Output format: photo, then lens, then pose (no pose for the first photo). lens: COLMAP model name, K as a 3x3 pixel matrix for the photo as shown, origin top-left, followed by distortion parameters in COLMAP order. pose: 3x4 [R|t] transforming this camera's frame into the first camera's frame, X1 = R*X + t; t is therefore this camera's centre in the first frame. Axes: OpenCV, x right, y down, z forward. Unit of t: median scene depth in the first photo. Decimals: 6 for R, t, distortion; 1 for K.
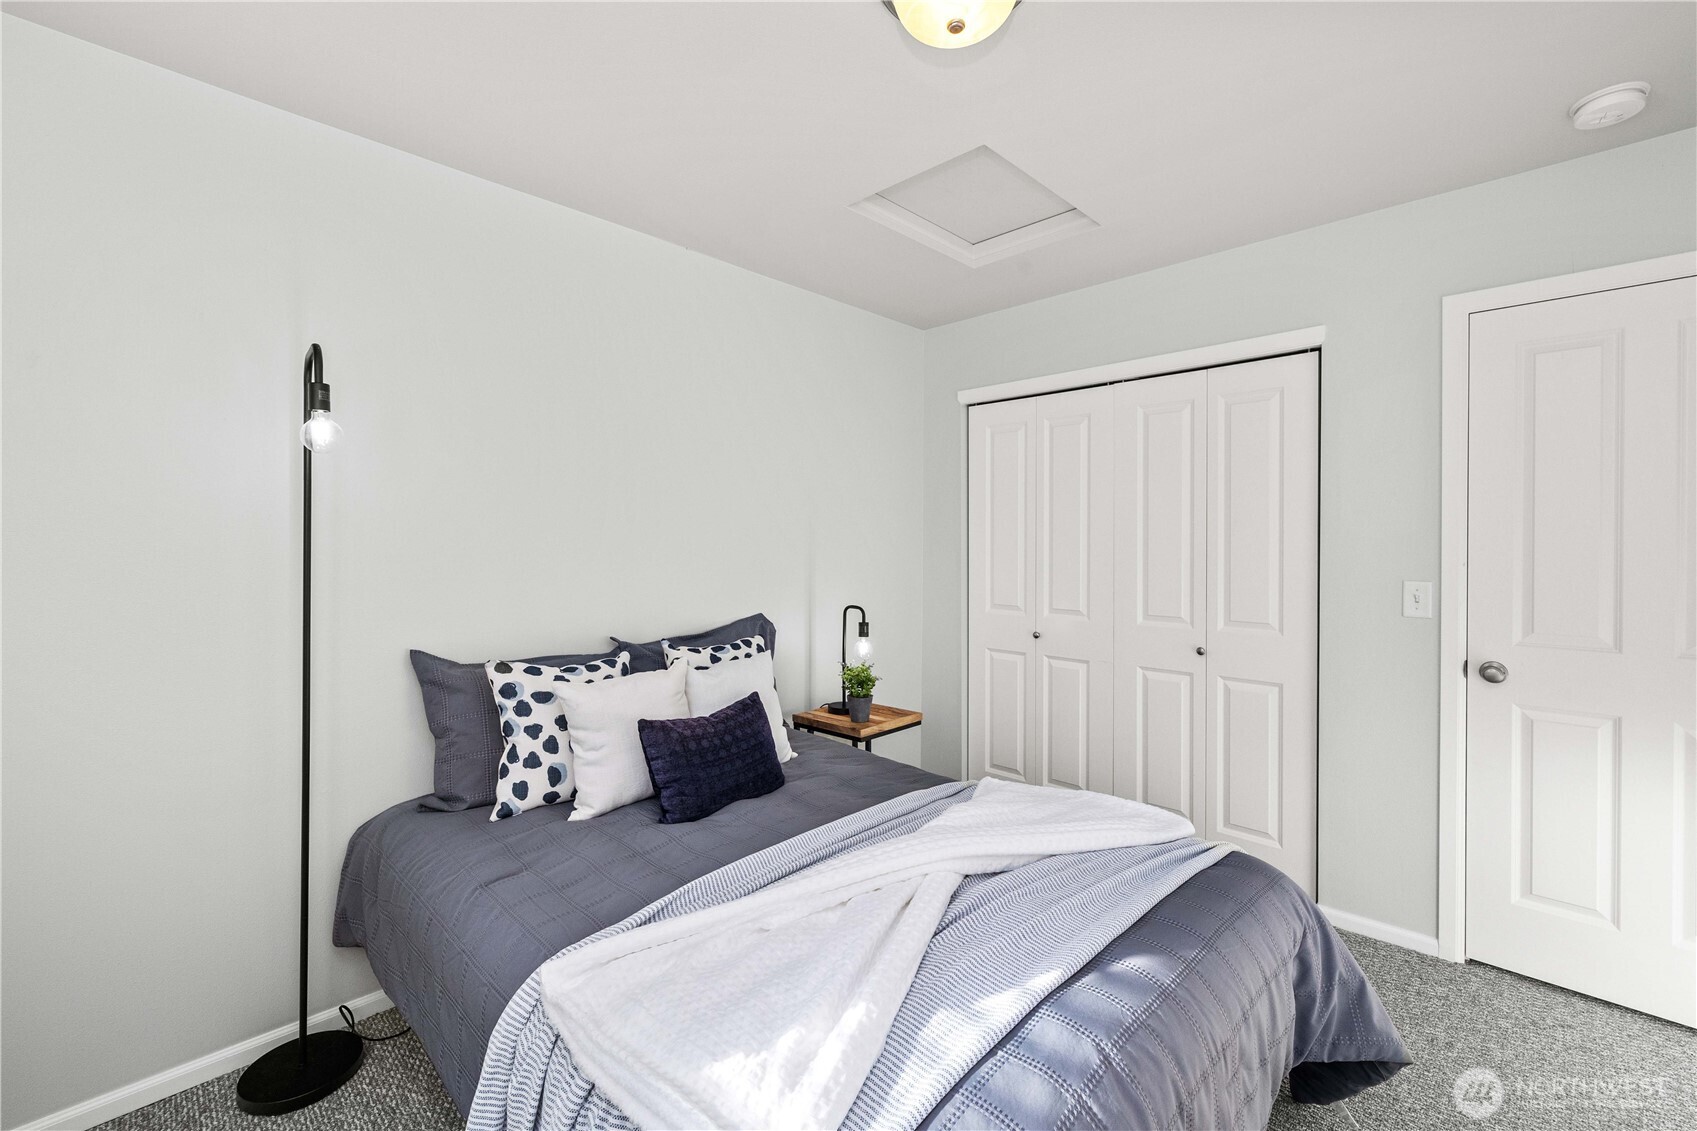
lens RADIAL K [[716.2, 0, 837.7], [0, 716.2, 544.6], [0, 0, 1]] dist [0.000136, 0.000232]
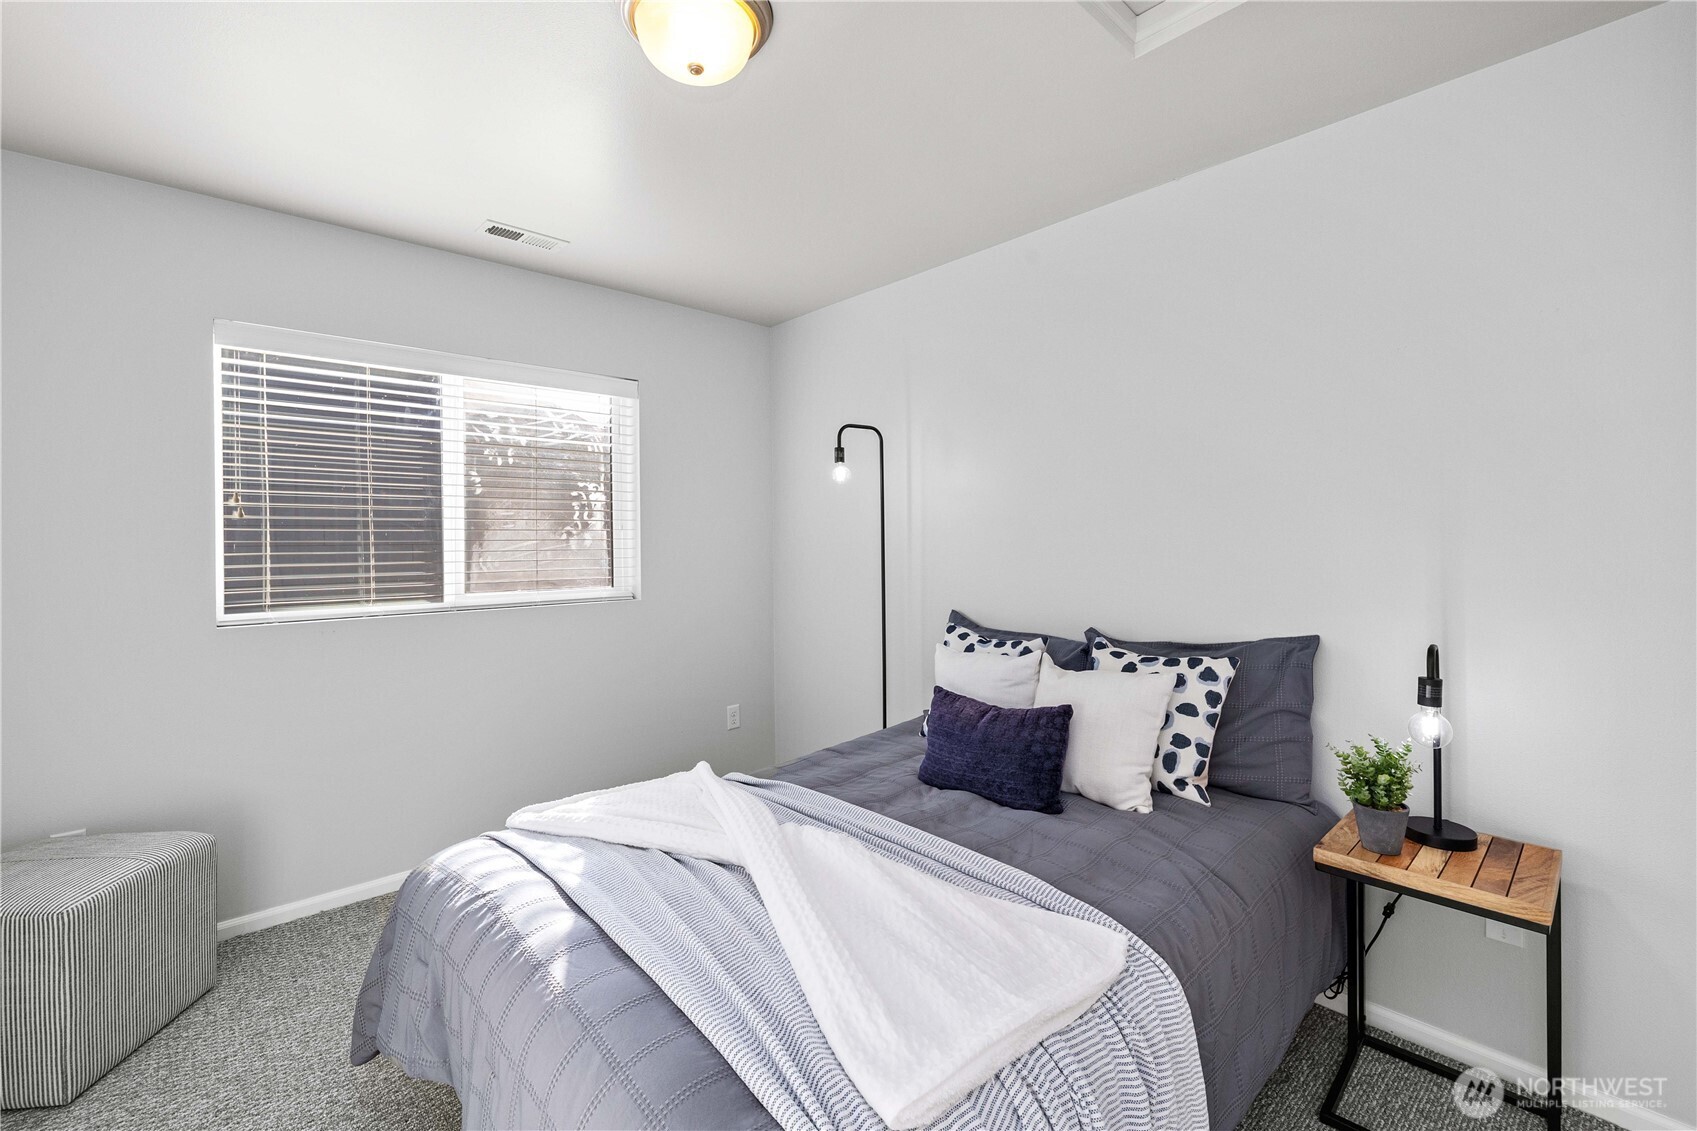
lens RADIAL K [[716.2, 0, 837.7], [0, 716.2, 544.6], [0, 0, 1]] dist [0.000136, 0.000232]
pose [[-0.048820, 0.008450, -0.998772, 0.882185], [0.004838, 0.999954, 0.008224, 0.002528], [0.998796, -0.004430, -0.048859, 0.882404]]
